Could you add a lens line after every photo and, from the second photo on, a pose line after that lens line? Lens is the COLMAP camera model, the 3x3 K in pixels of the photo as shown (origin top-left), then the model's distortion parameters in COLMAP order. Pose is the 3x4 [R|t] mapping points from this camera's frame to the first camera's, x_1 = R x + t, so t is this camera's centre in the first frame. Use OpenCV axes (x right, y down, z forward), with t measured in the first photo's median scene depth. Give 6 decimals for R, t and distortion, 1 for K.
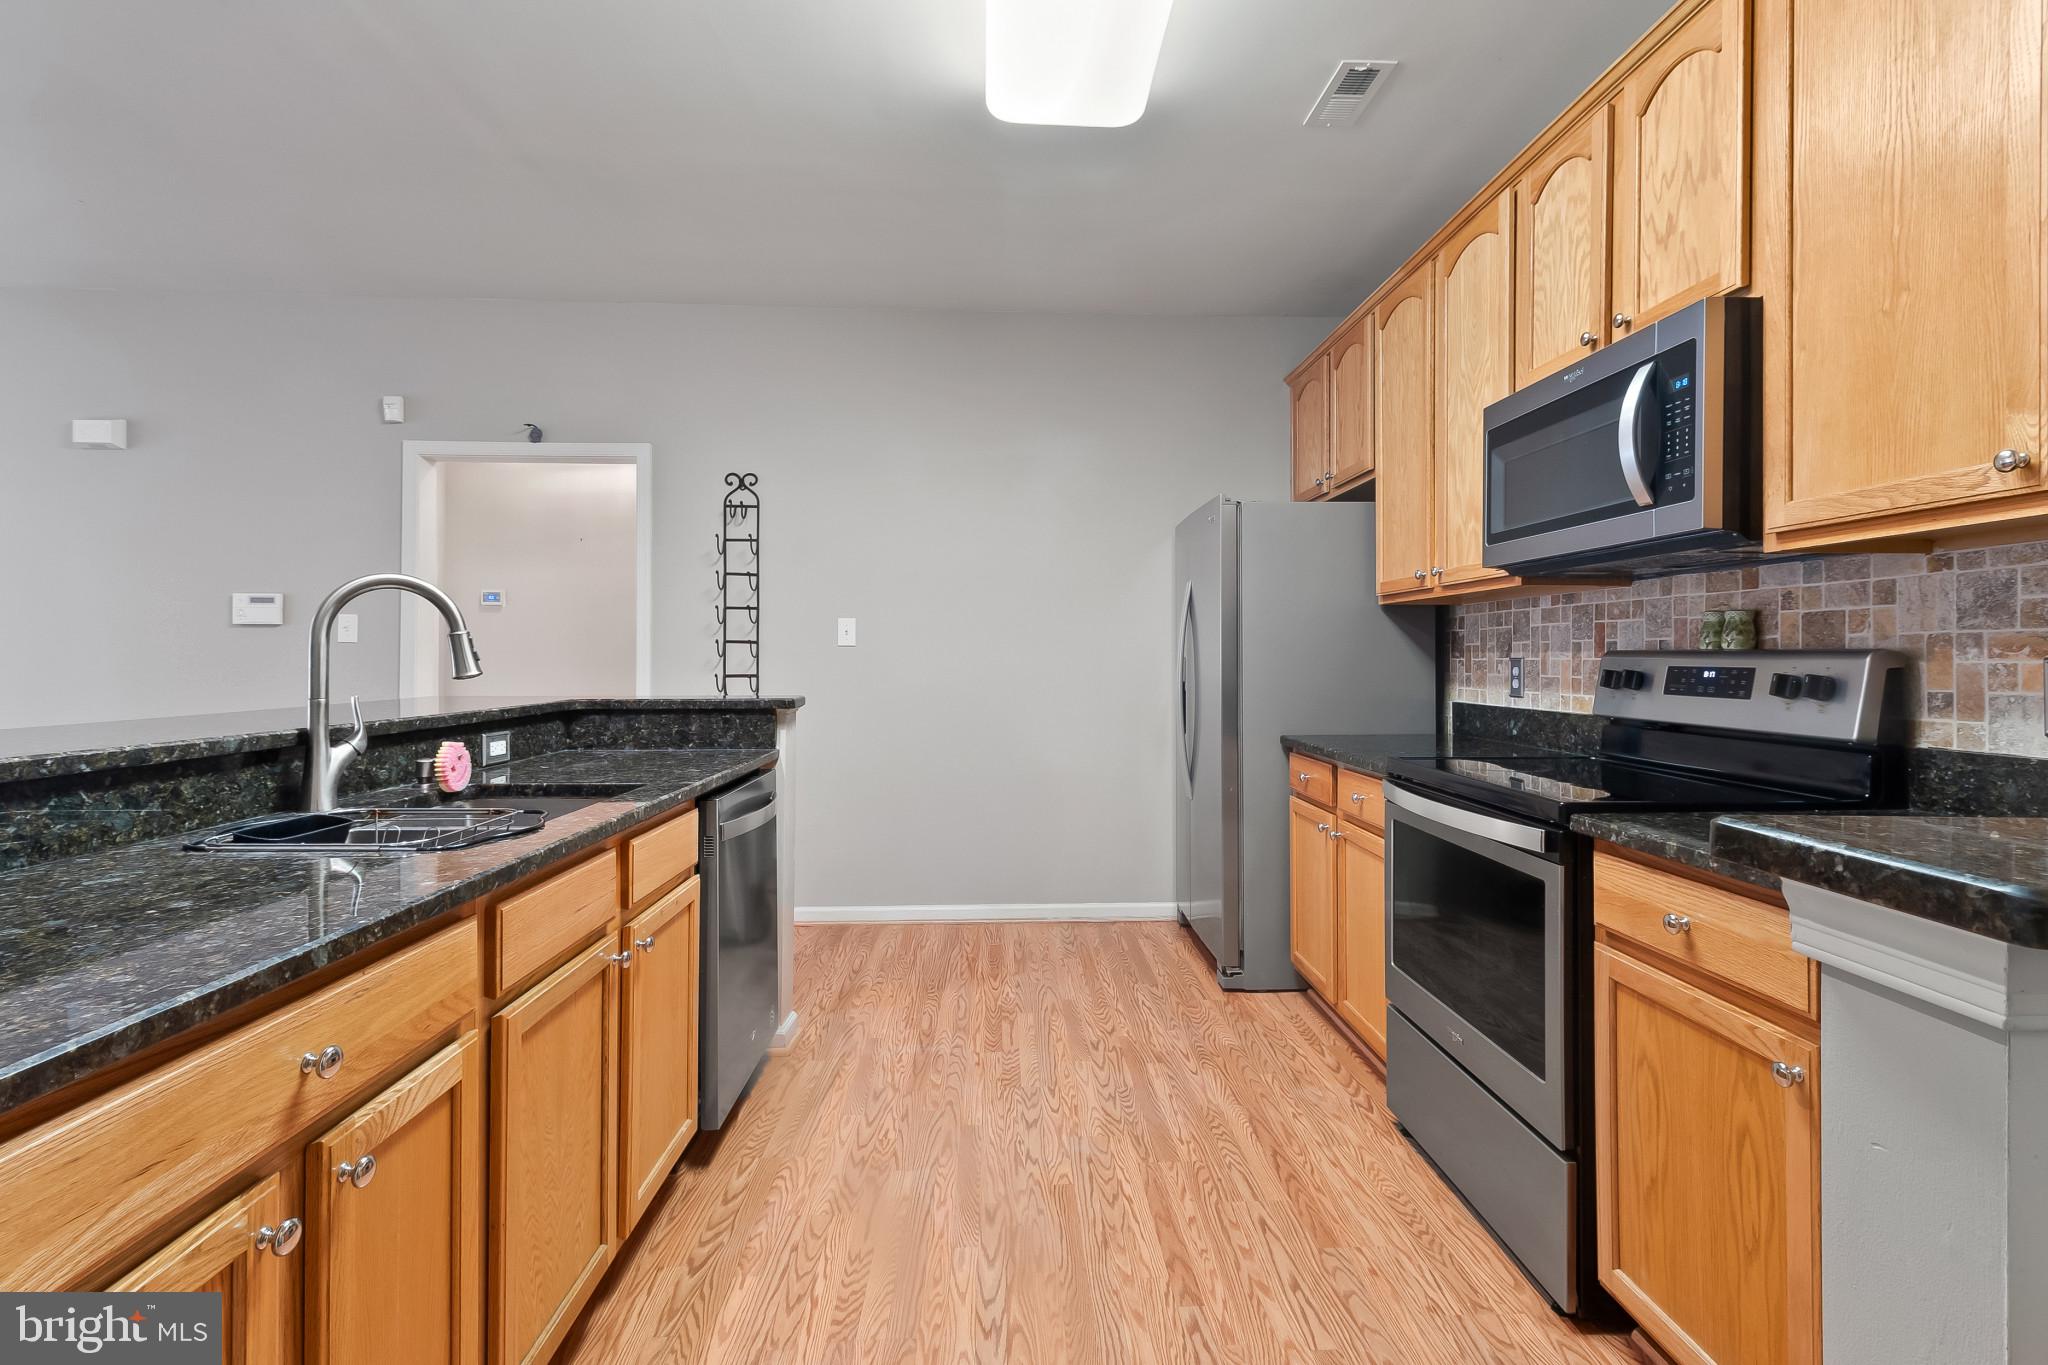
lens RADIAL K [[927.7, 0, 1024.0], [0, 927.7, 682.5], [0, 0, 1]] dist [0.003693, 0.000134]
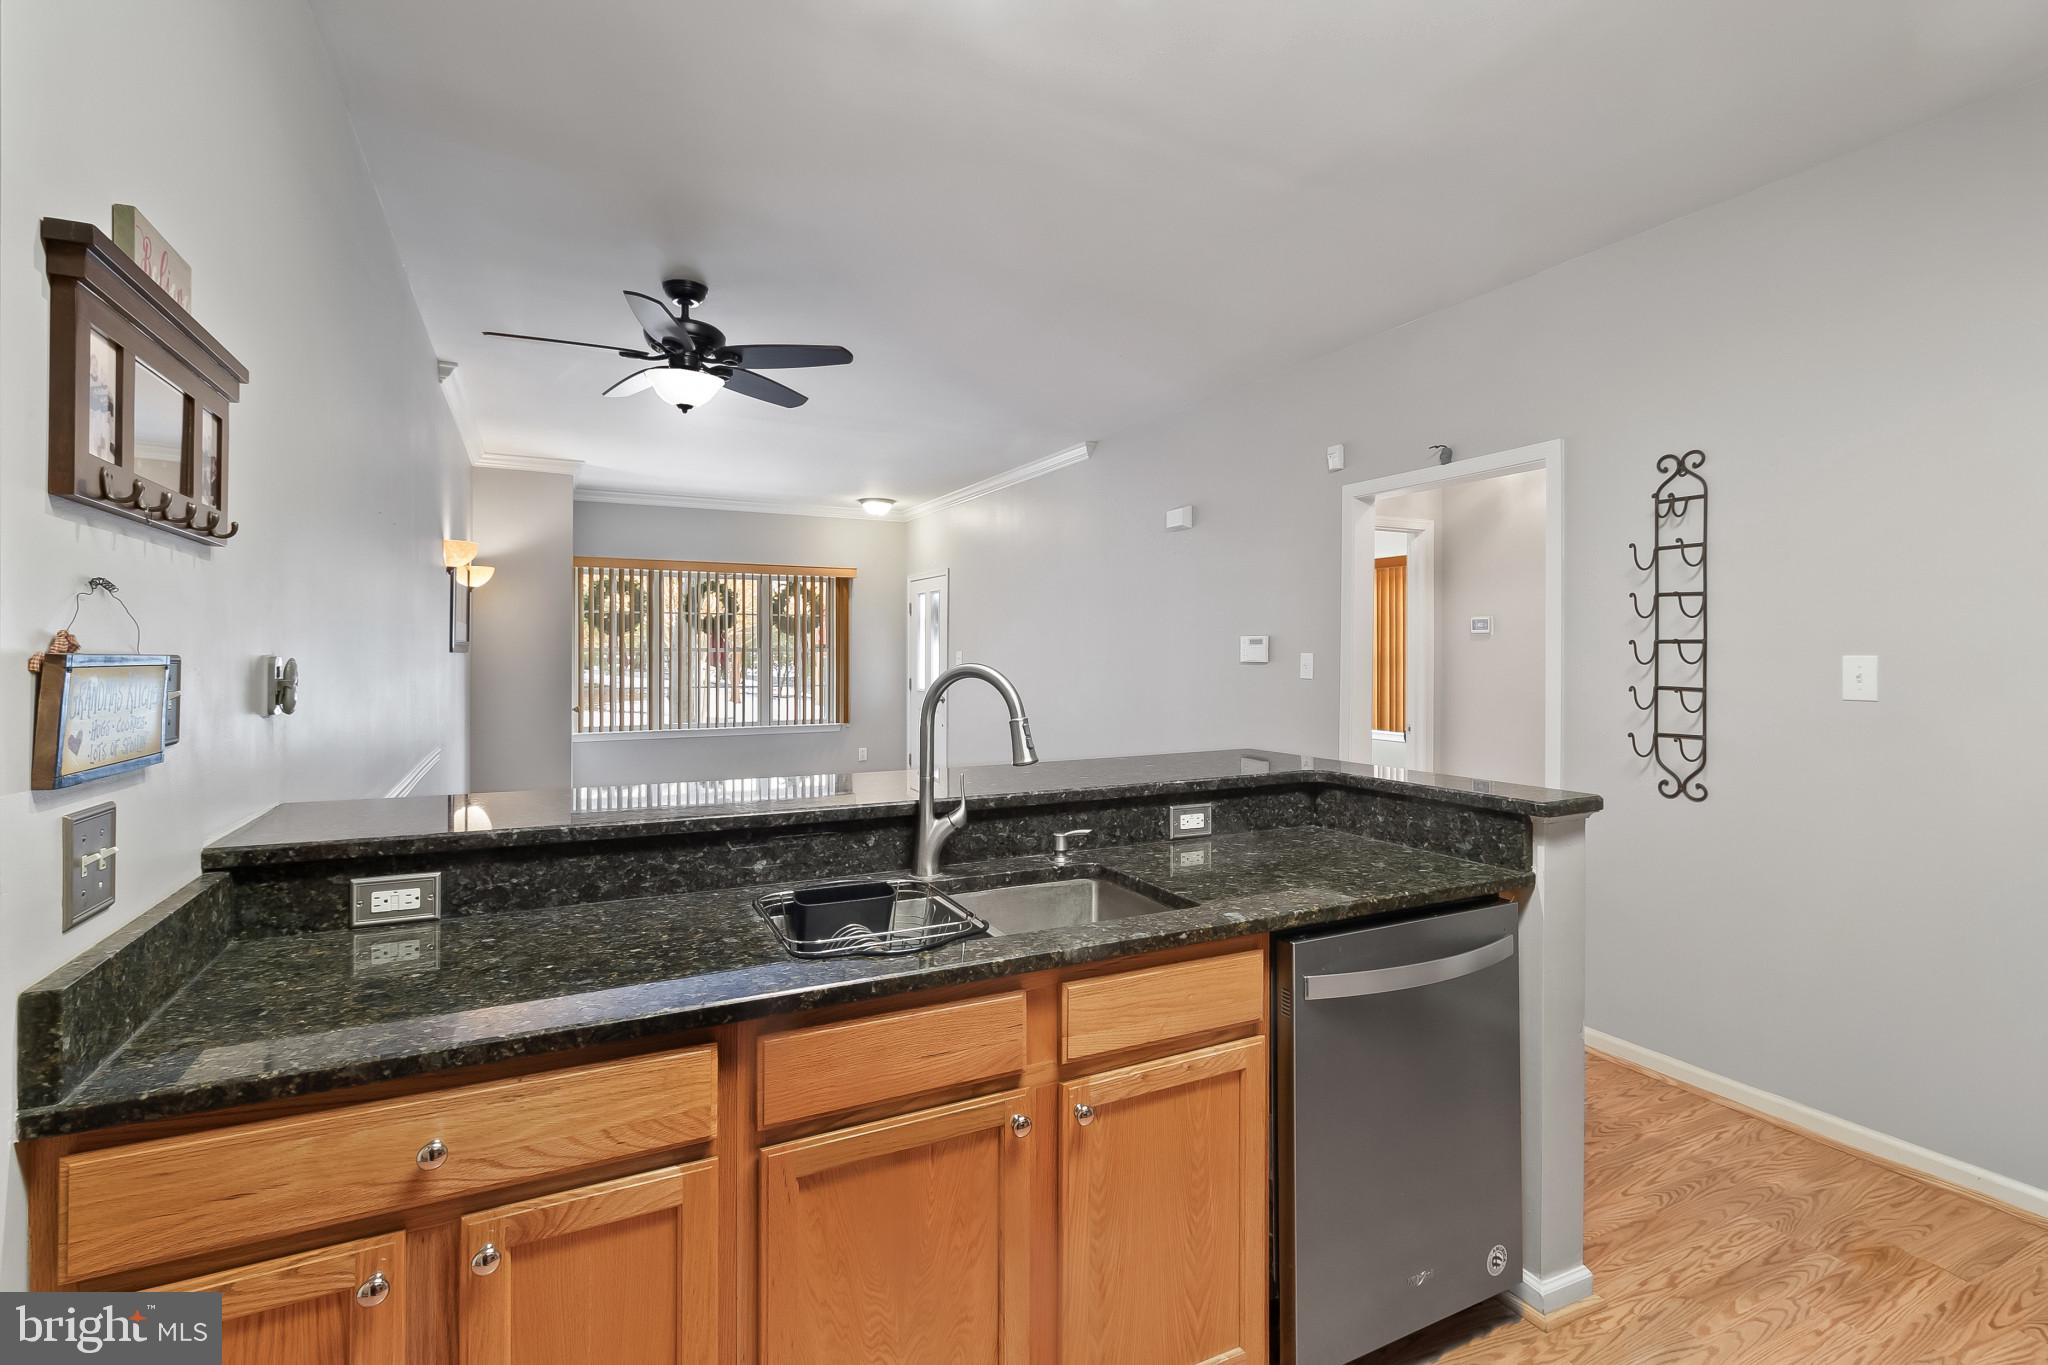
lens RADIAL K [[944.3, 0, 1040.0], [0, 944.3, 668.4], [0, 0, 1]] dist [0.004781, -0.000569]
pose [[0.438999, 0.006998, -0.898460, 0.253630], [-0.025057, 0.999676, -0.004456, -0.083873], [0.898138, 0.024469, 0.439032, 0.458185]]
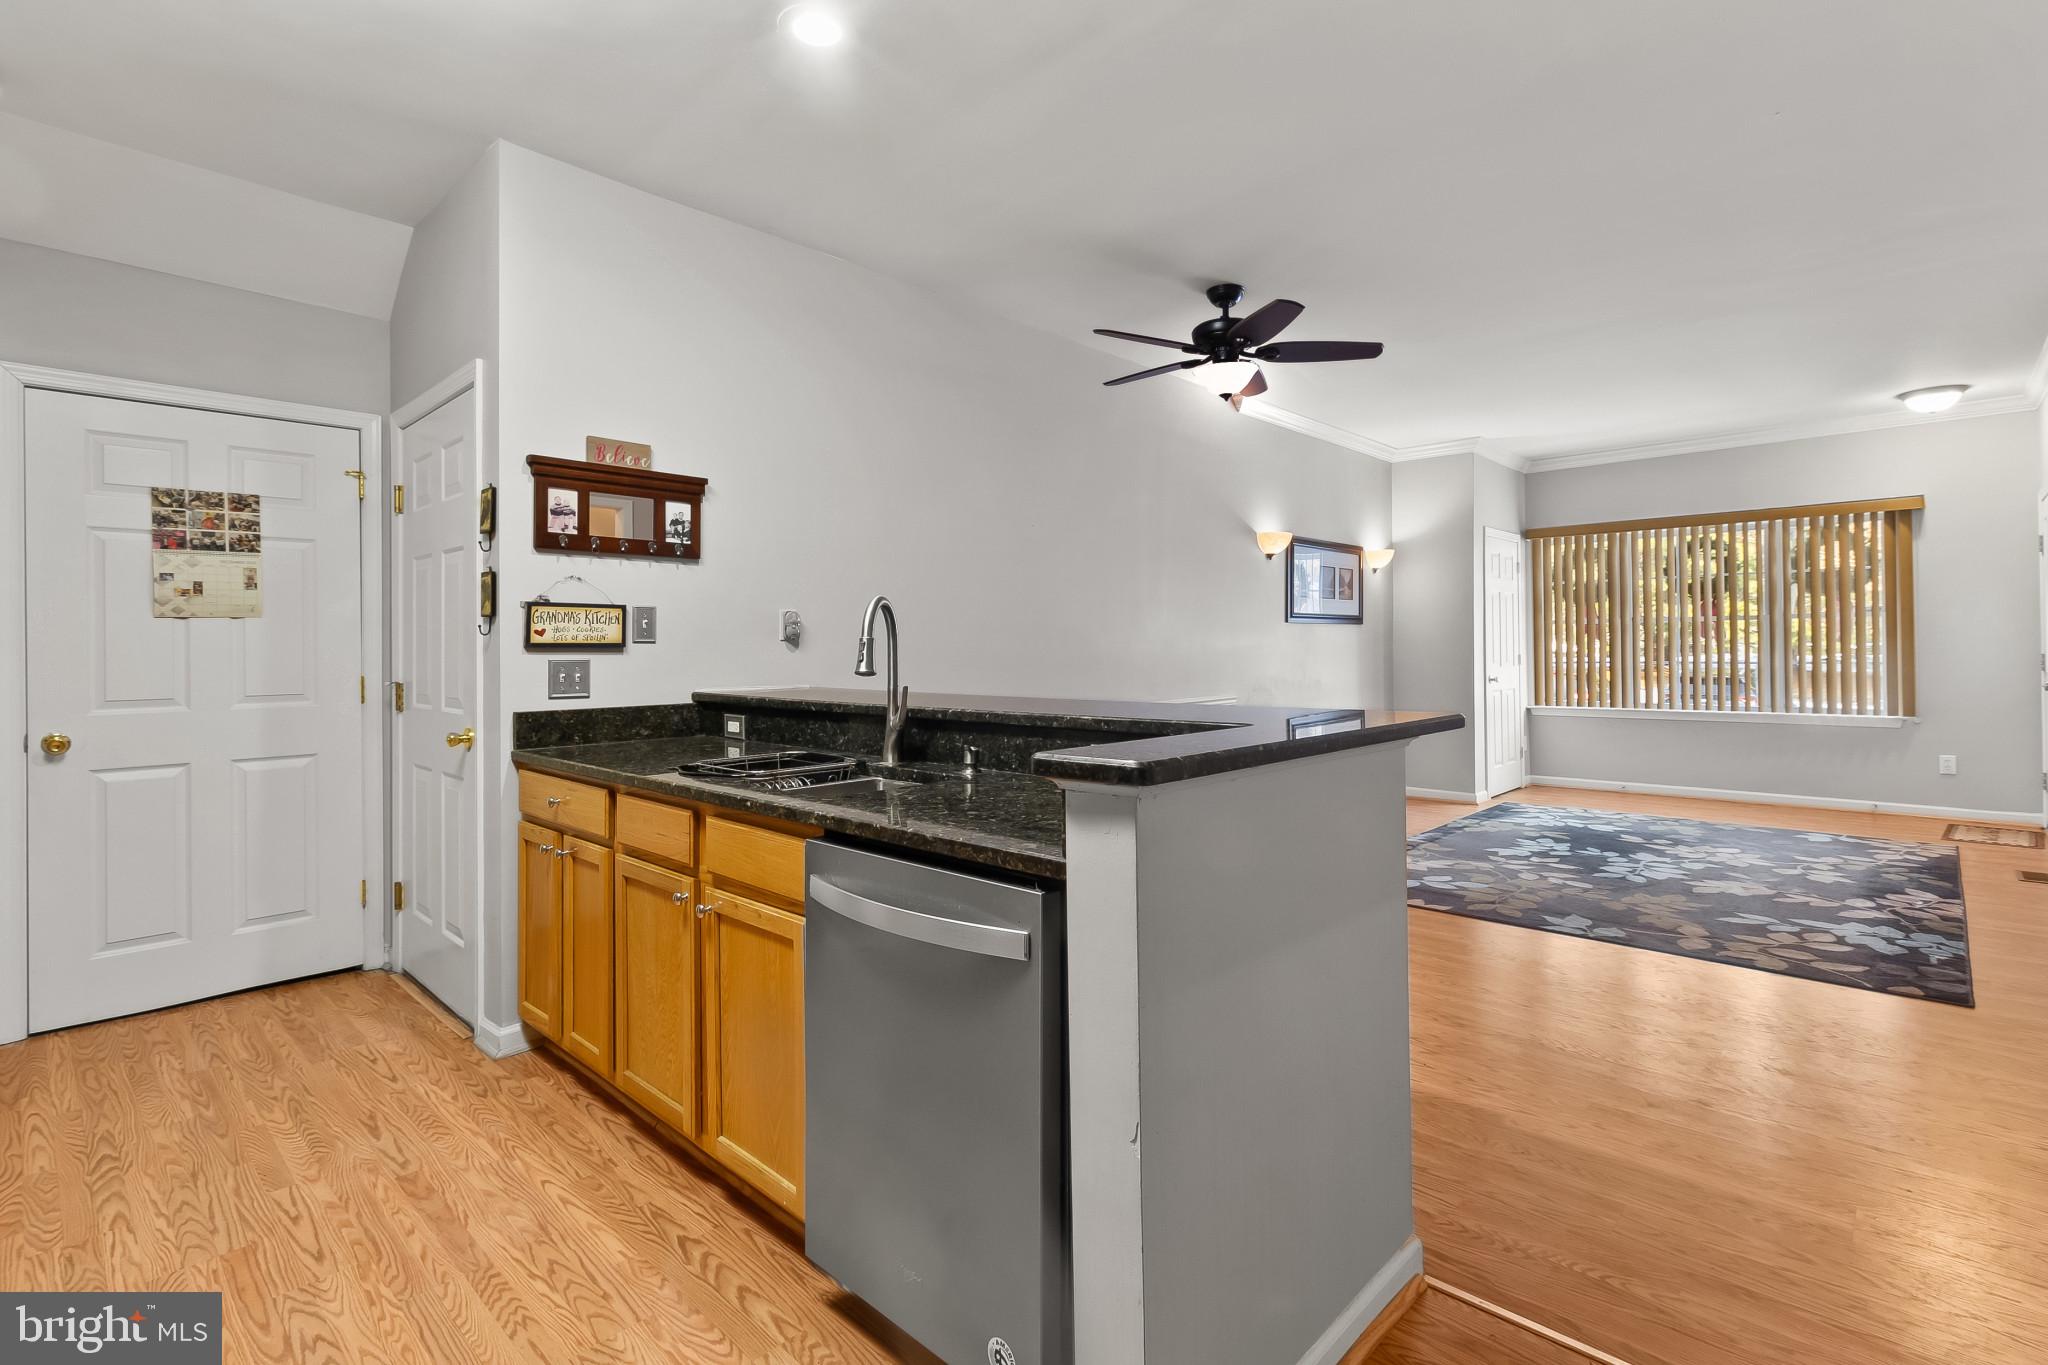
lens RADIAL K [[936.8, 0, 1025.2], [0, 936.8, 654.8], [0, 0, 1]] dist [0.004010, -0.000437]
pose [[-0.706666, 0.003124, -0.707540, 0.100436], [-0.018272, 0.999576, 0.022663, -0.051150], [0.707311, 0.028943, -0.706310, 1.645557]]
